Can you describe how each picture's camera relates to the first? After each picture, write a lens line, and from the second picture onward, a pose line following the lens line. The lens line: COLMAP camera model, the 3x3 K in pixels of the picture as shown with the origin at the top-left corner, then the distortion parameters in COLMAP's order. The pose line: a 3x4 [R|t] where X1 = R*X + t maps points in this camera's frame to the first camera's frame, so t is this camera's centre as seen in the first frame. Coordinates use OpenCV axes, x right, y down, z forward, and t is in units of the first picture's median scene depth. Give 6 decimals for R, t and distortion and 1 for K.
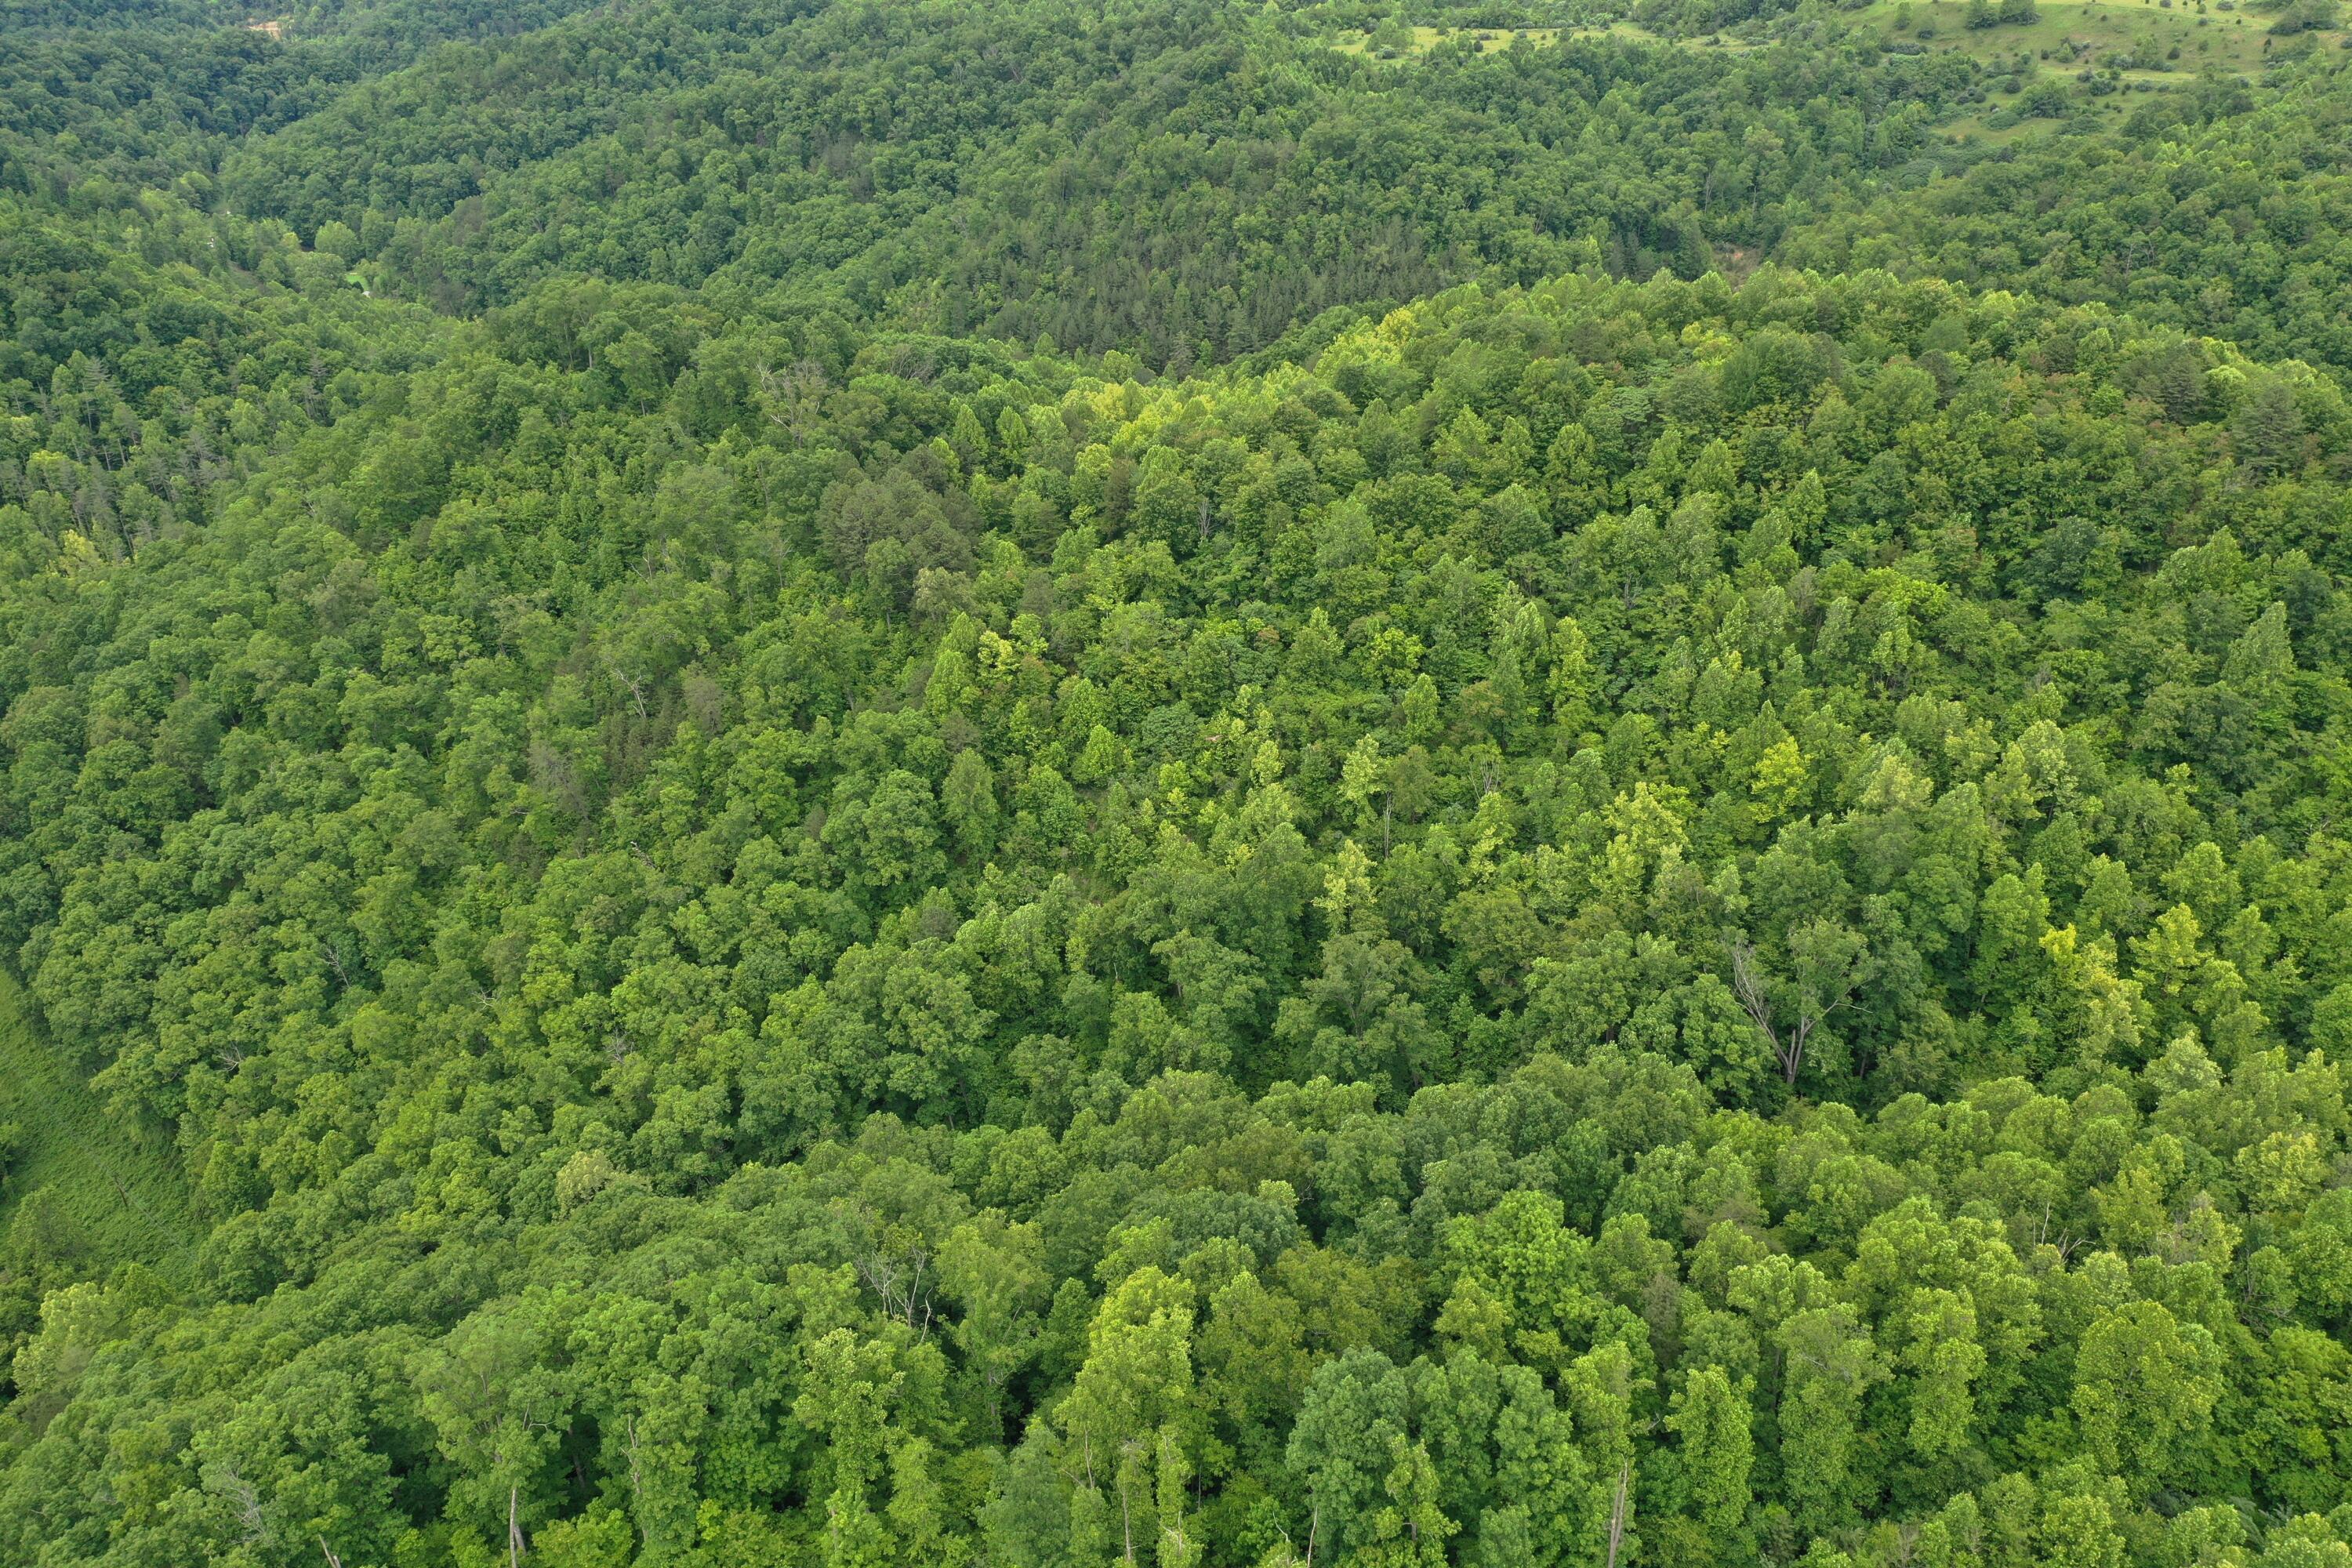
lens RADIAL K [[1848.1, 0, 1175.1], [0, 1848.1, 787.5], [0, 0, 1]] dist [0.002417, 0.005616]
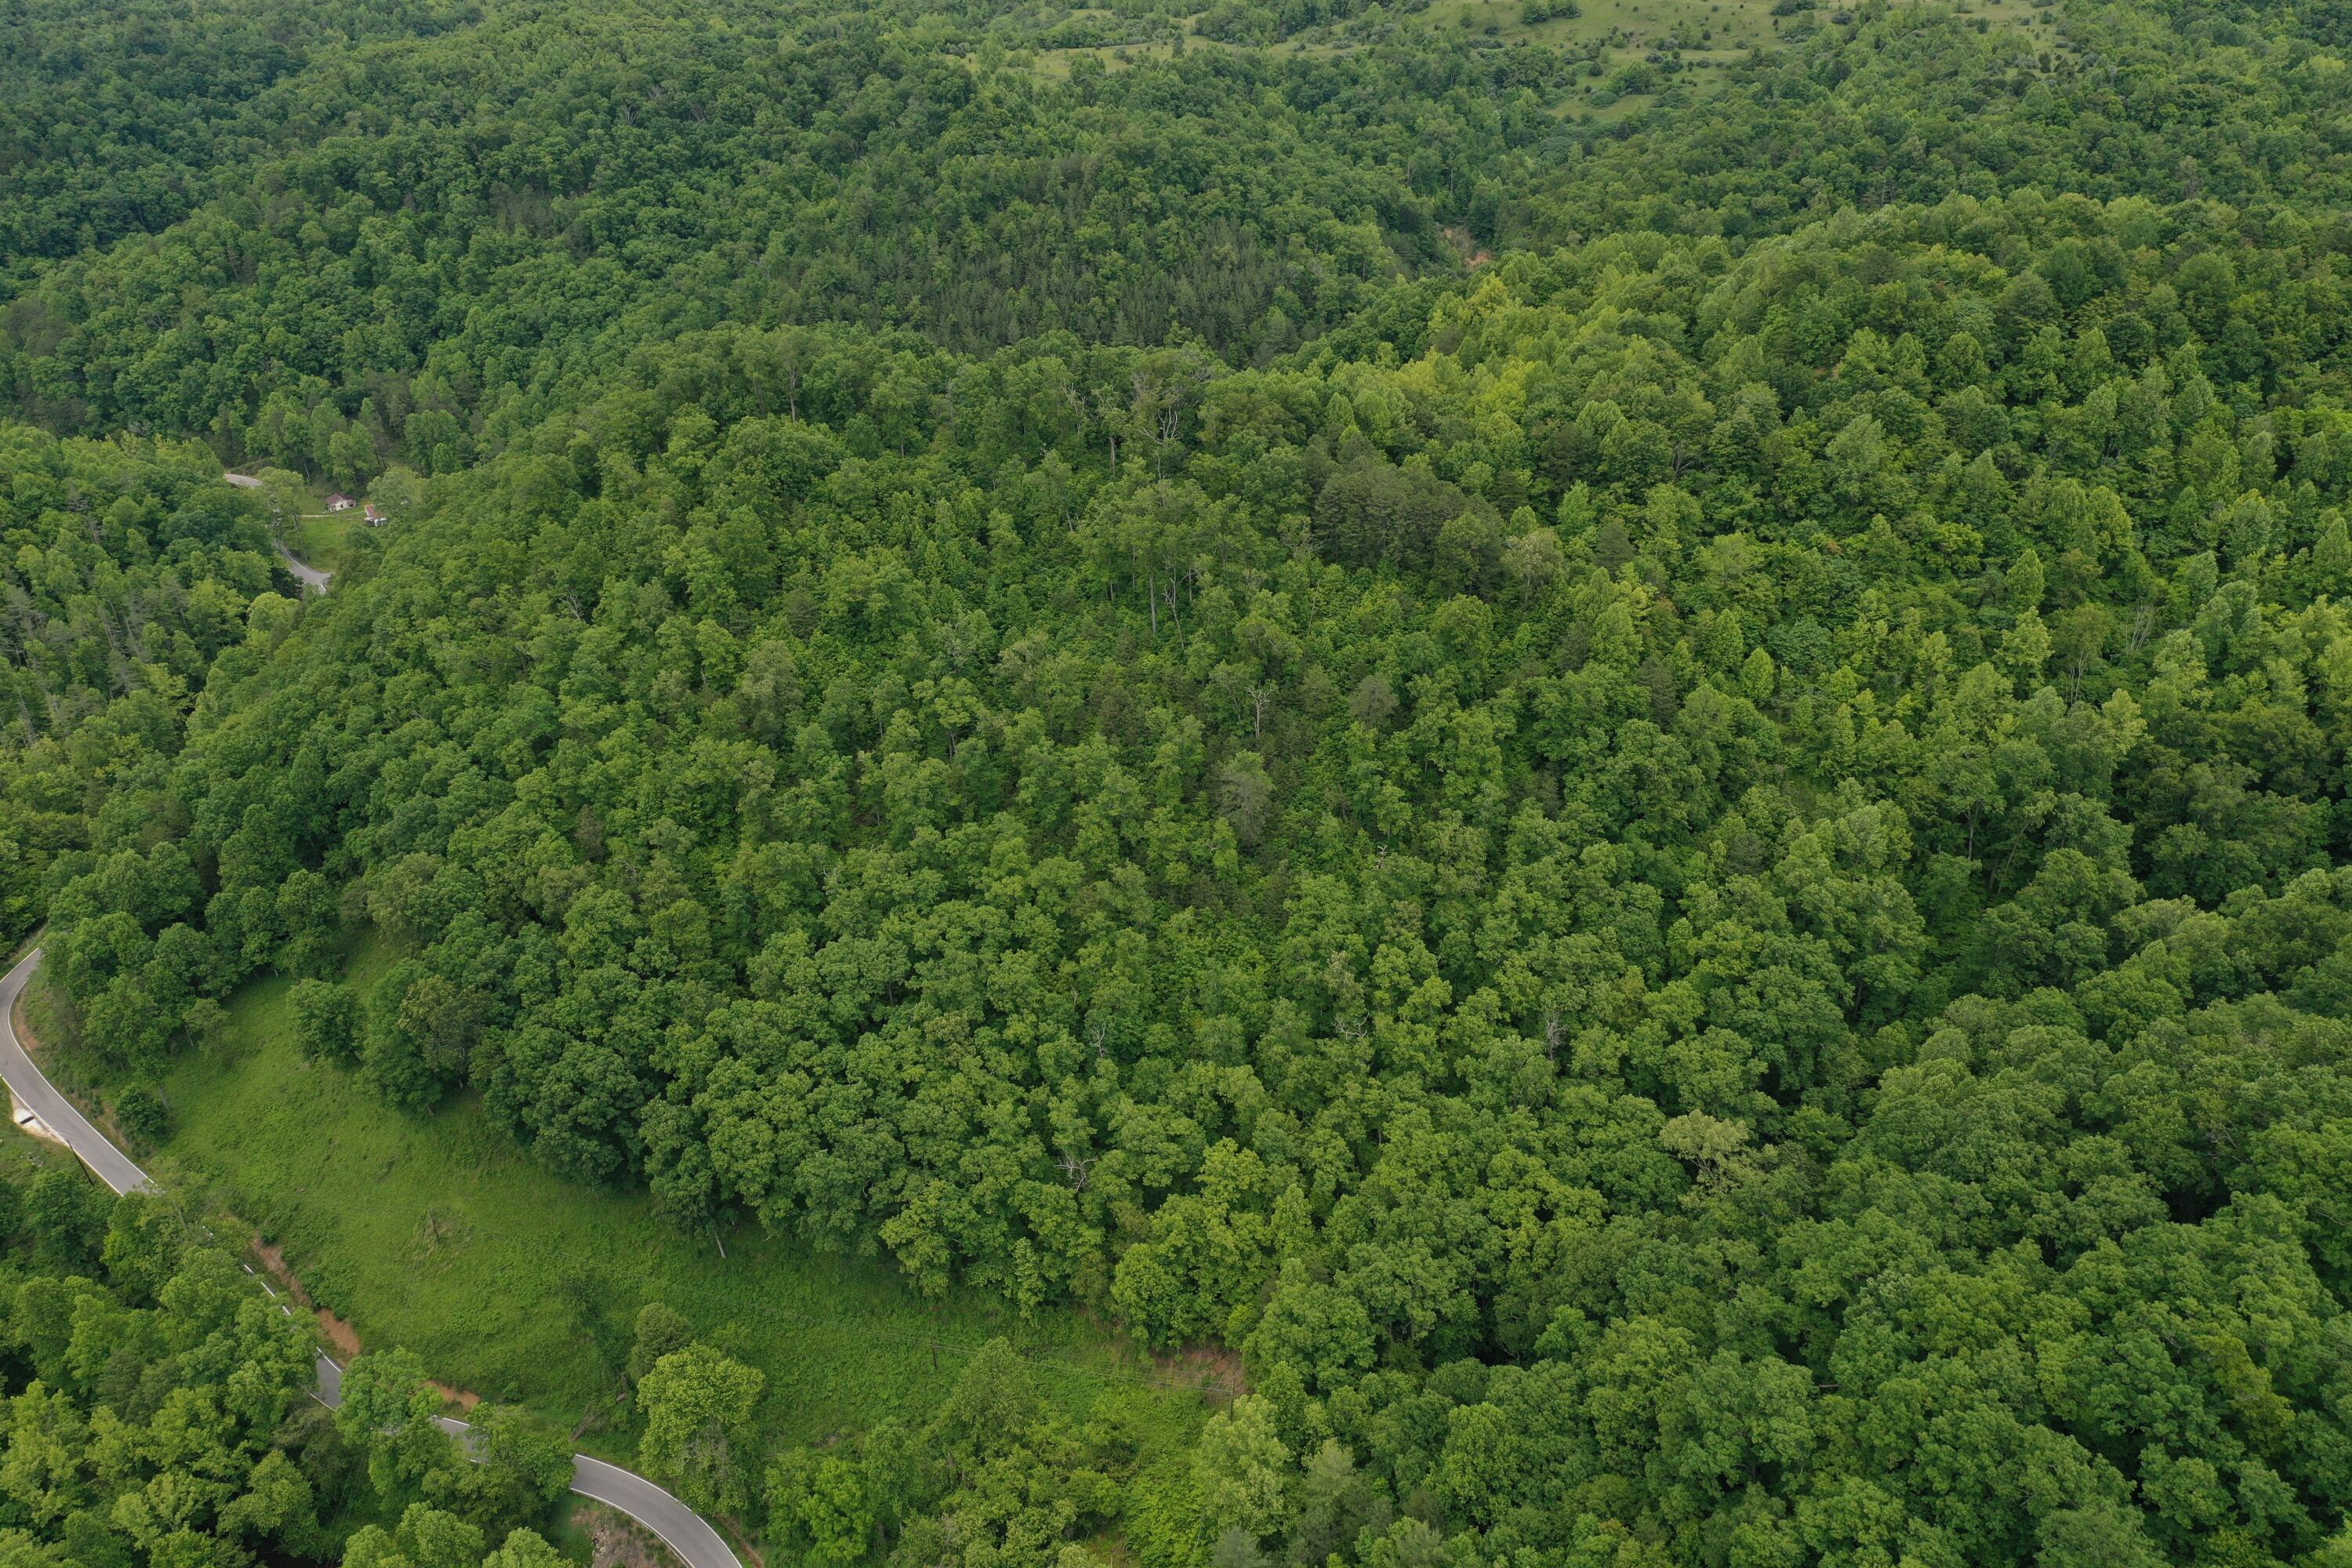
lens RADIAL K [[1848.1, 0, 1174.6], [0, 1848.1, 780.2], [0, 0, 1]] dist [0.002417, 0.005616]
pose [[0.919342, -0.186475, 0.346464, -0.262857], [0.194249, 0.980873, 0.012490, -0.013808], [-0.342166, 0.055818, 0.937980, 0.043406]]
